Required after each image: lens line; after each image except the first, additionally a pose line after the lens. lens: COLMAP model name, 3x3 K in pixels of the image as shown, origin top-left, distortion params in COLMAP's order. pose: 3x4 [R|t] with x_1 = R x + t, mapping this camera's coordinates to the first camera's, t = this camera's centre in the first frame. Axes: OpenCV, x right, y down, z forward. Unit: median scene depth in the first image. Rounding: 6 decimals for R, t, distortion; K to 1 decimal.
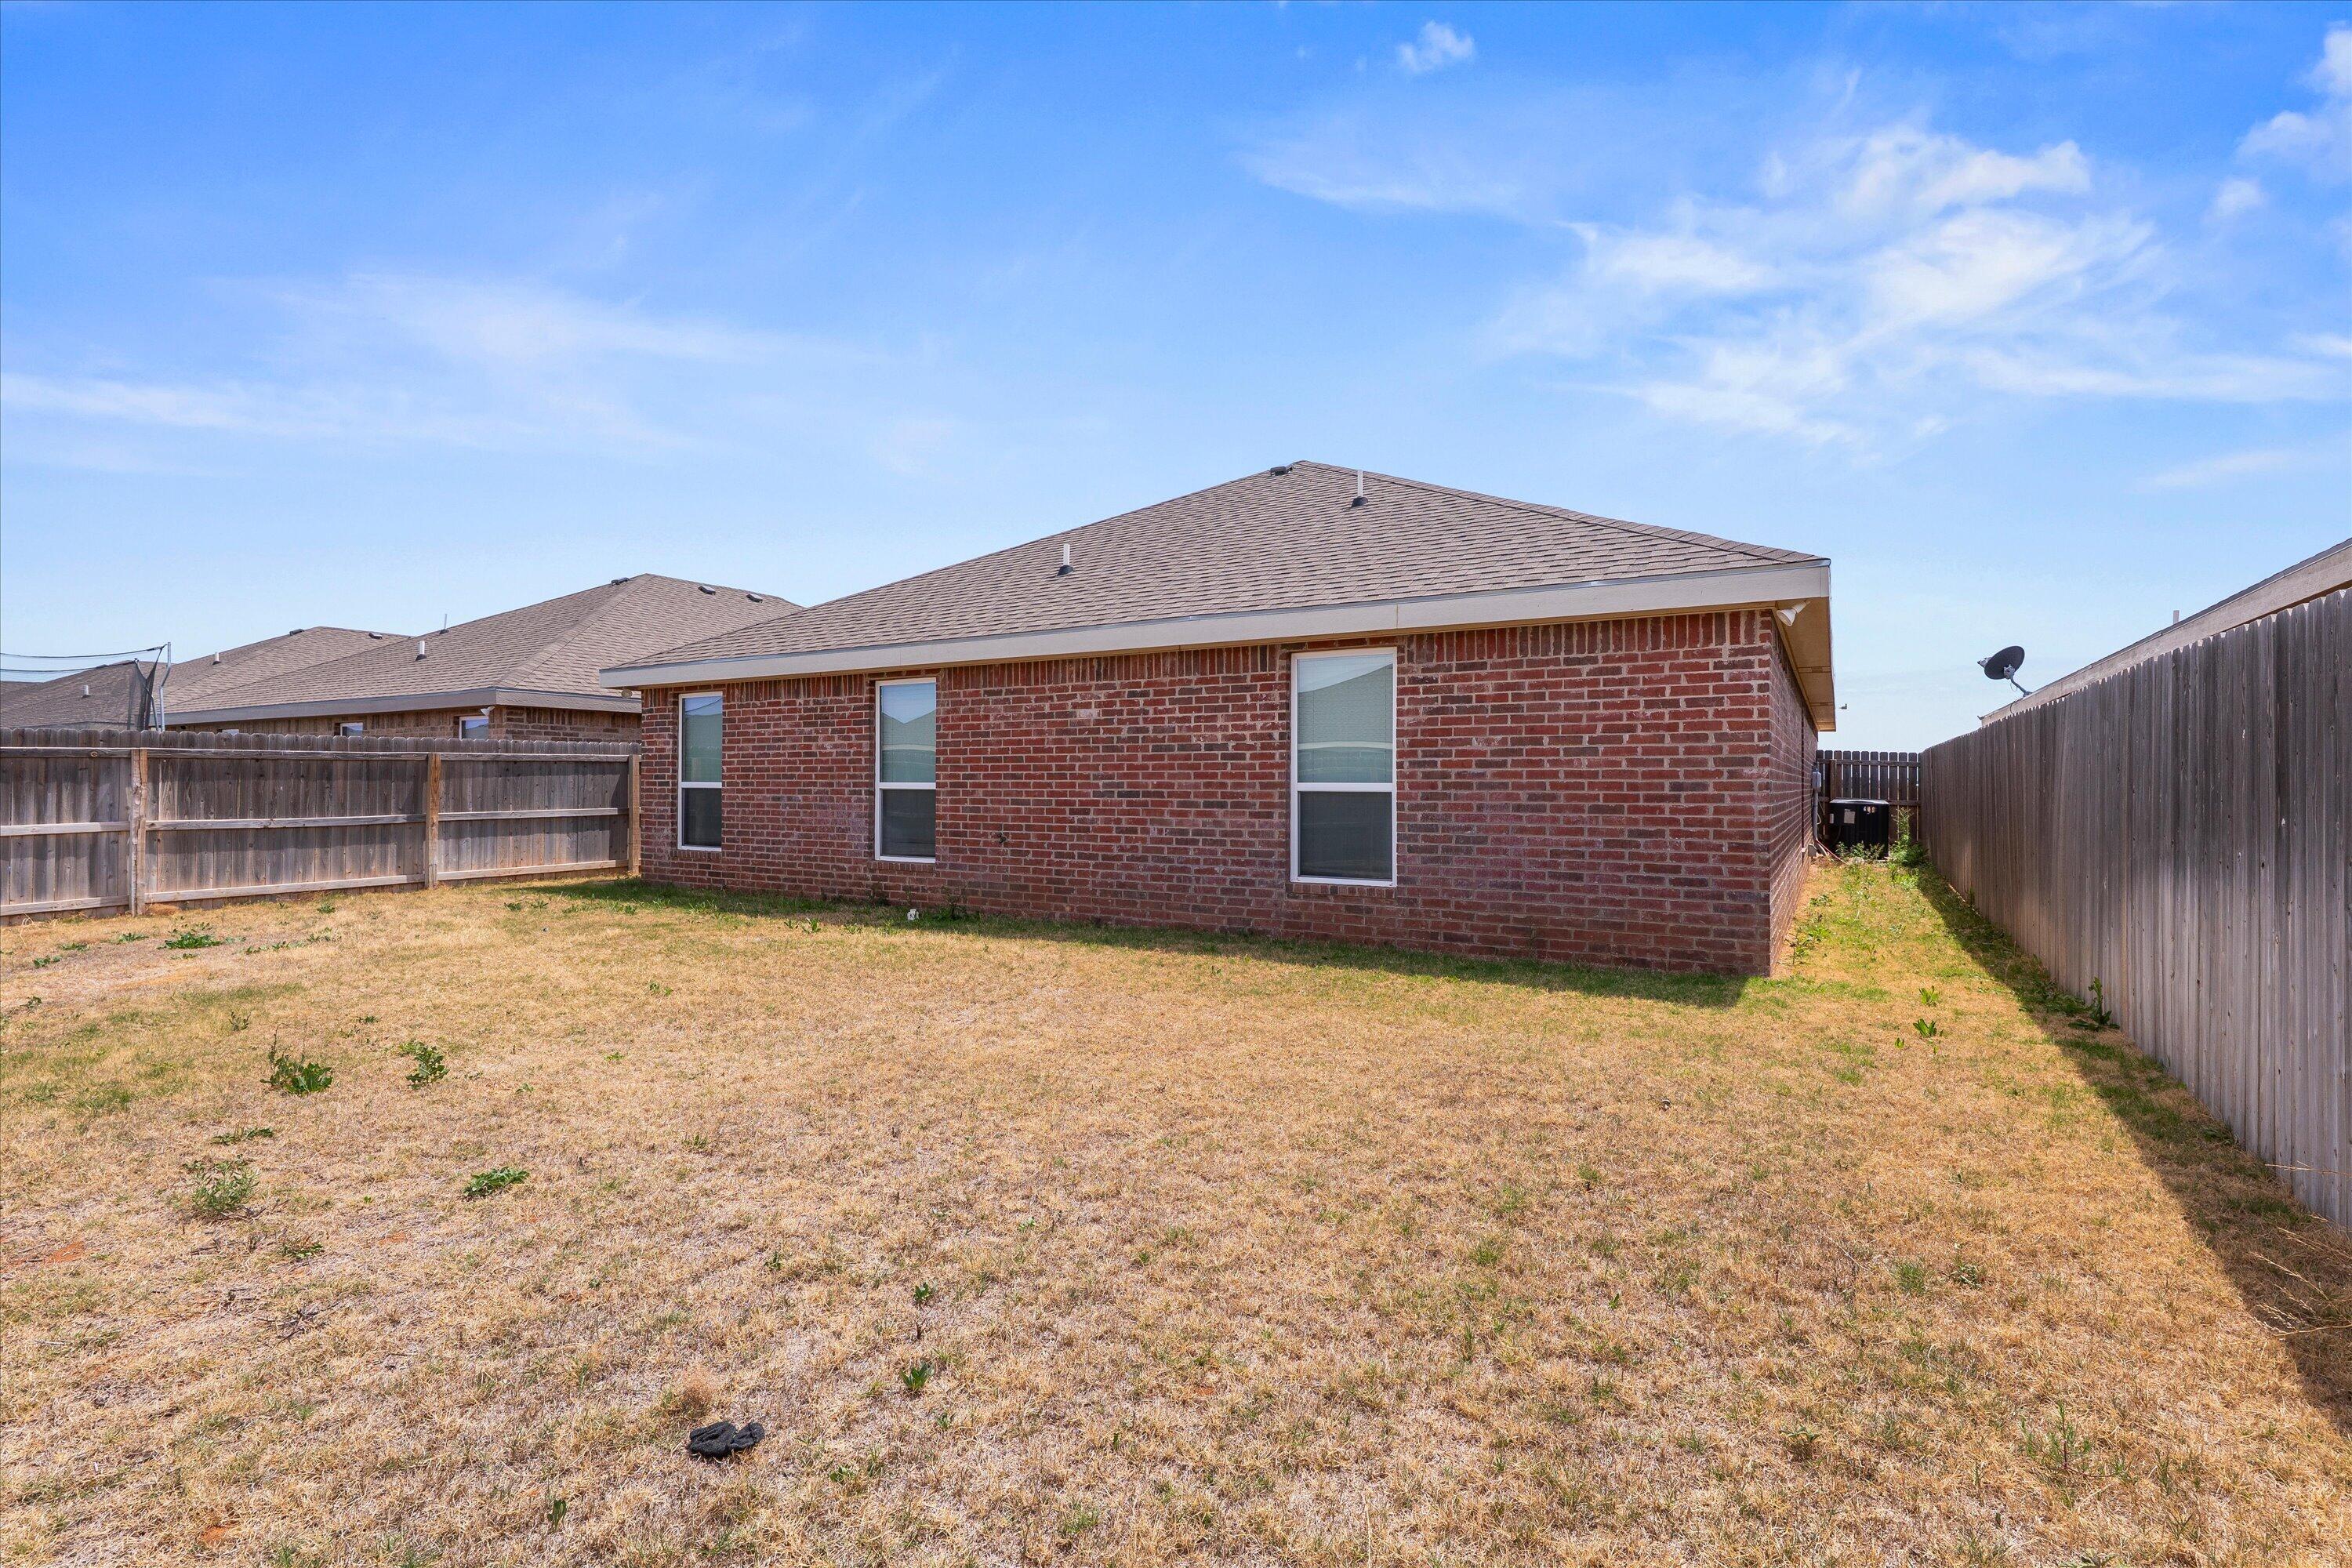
lens RADIAL K [[1120.7, 0, 1172.3], [0, 1120.7, 776.9], [0, 0, 1]] dist [0.002287, 0.000369]
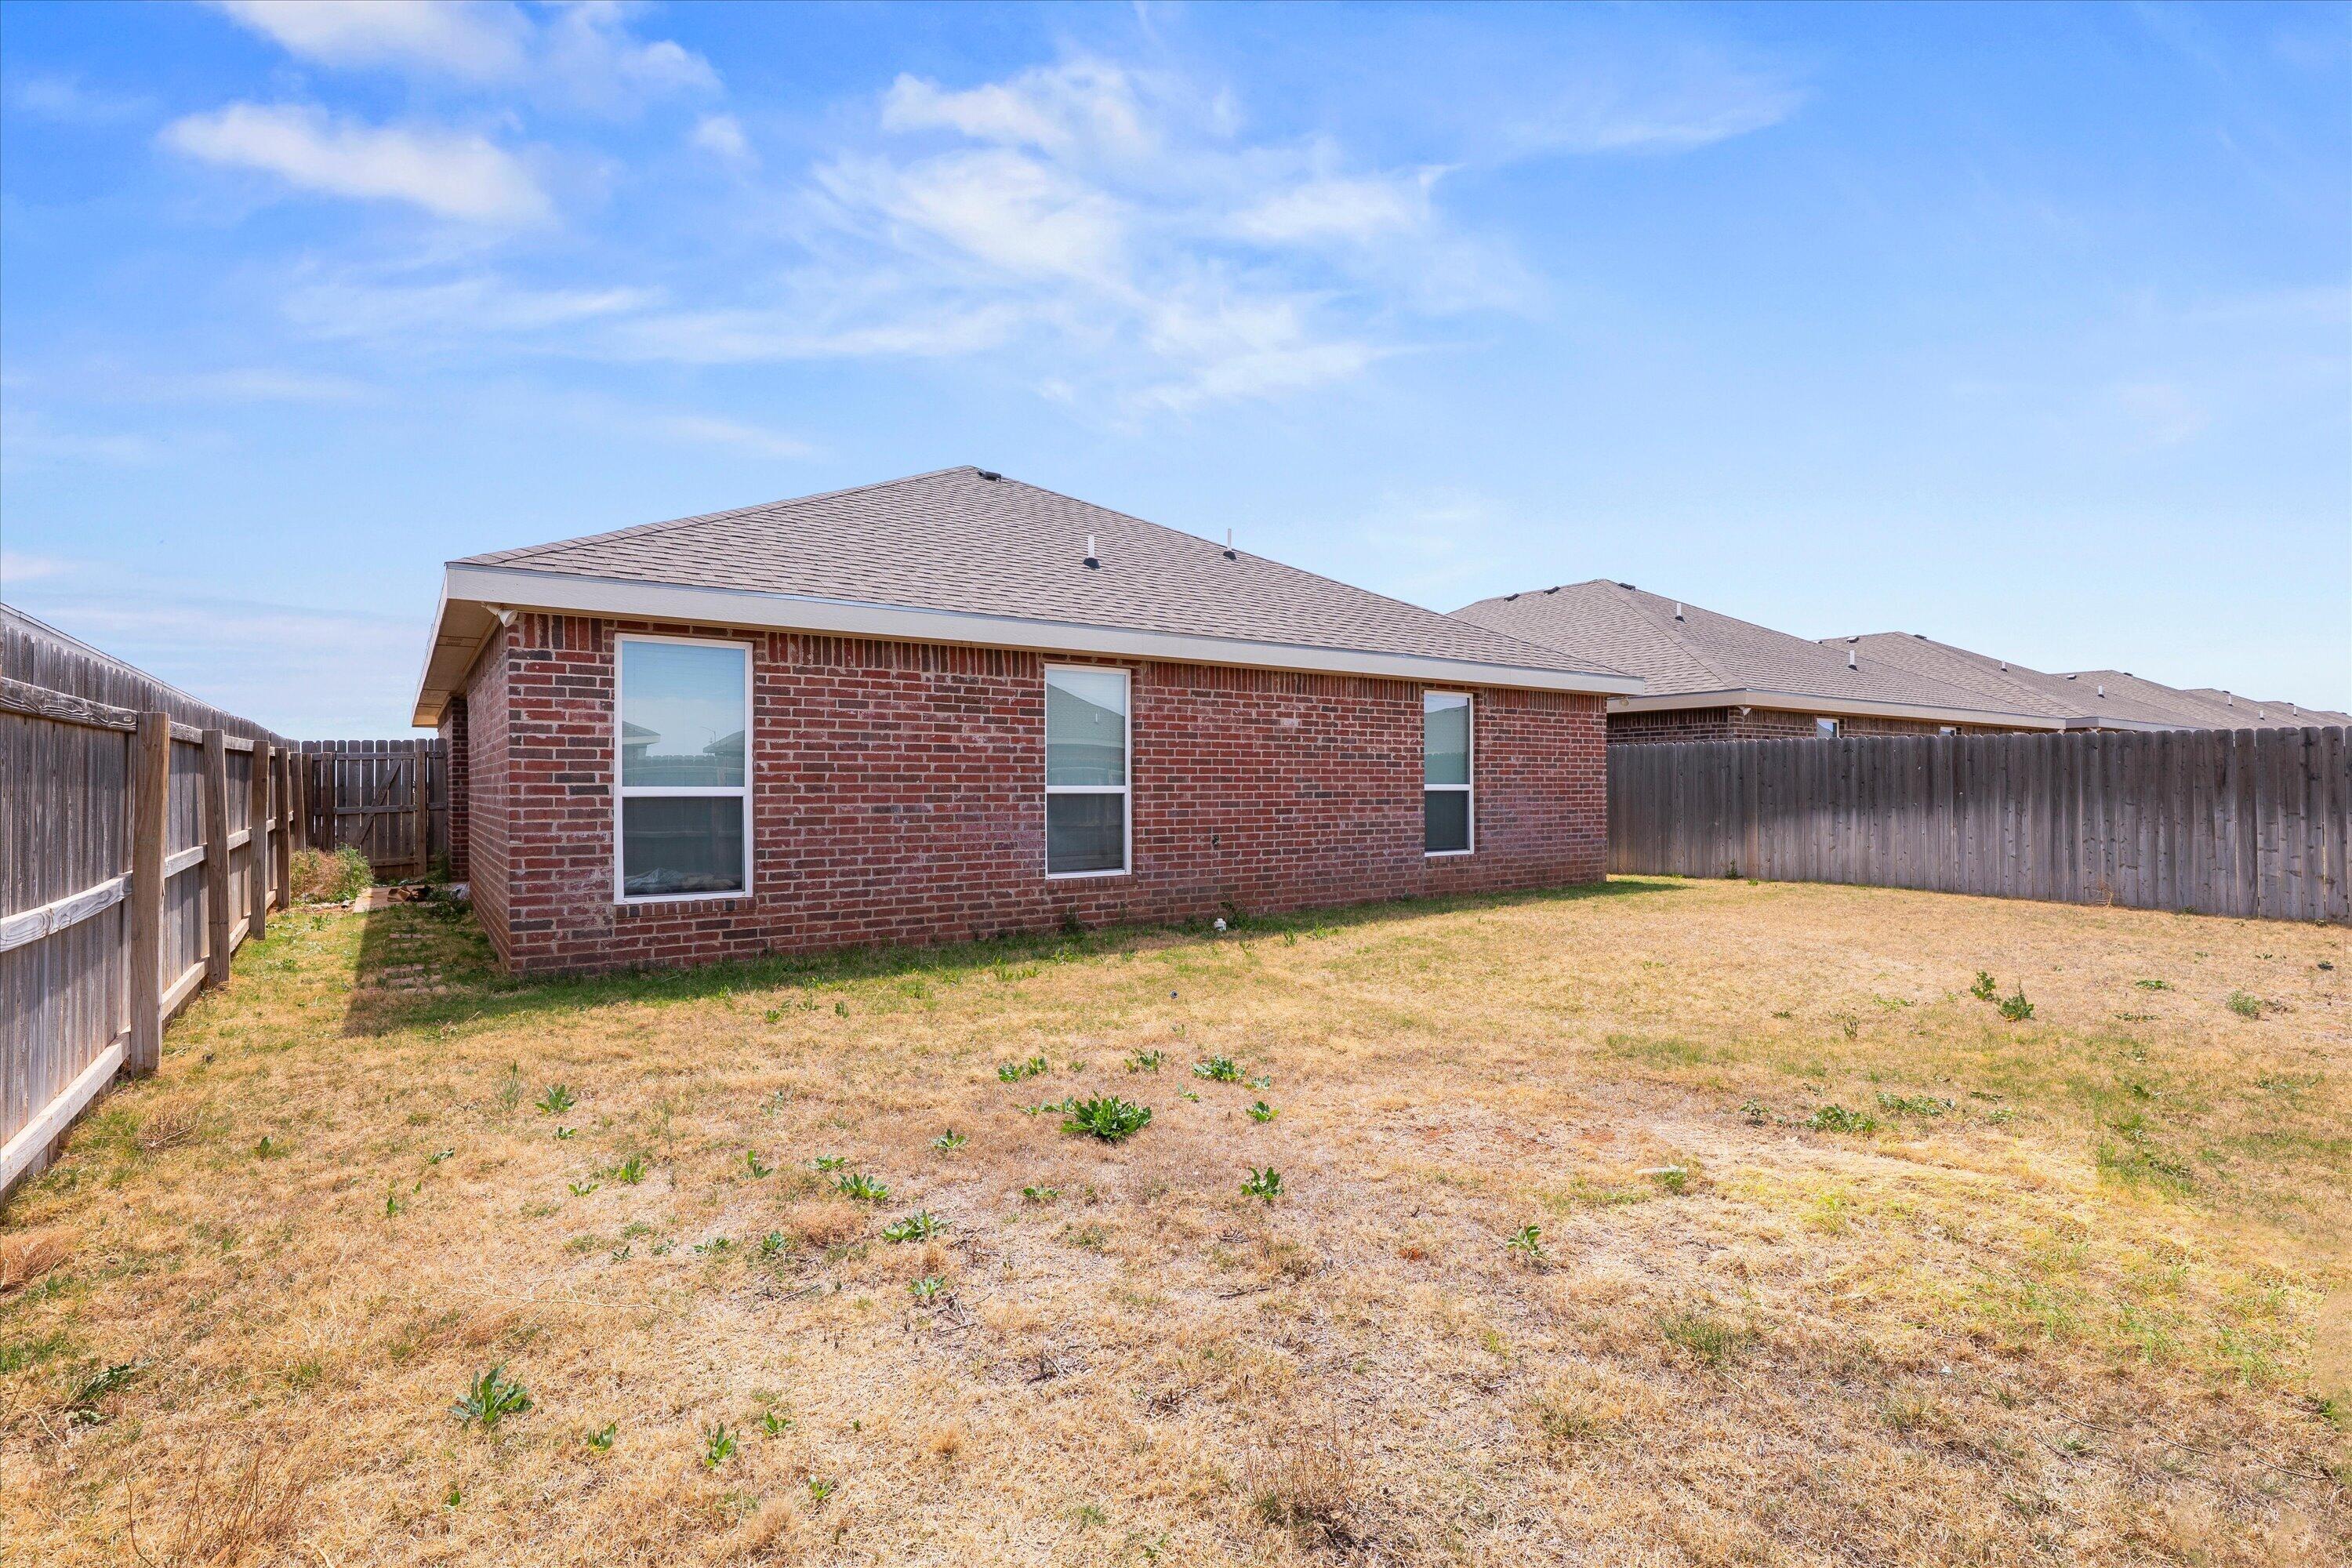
lens RADIAL K [[1094.7, 0, 1172.4], [0, 1094.7, 777.4], [0, 0, 1]] dist [0.002205, 0.000776]
pose [[0.384384, 0.004178, 0.923164, -1.063362], [-0.001019, 0.999991, -0.004102, 0.002173], [-0.923173, 0.000636, 0.384385, 0.657898]]
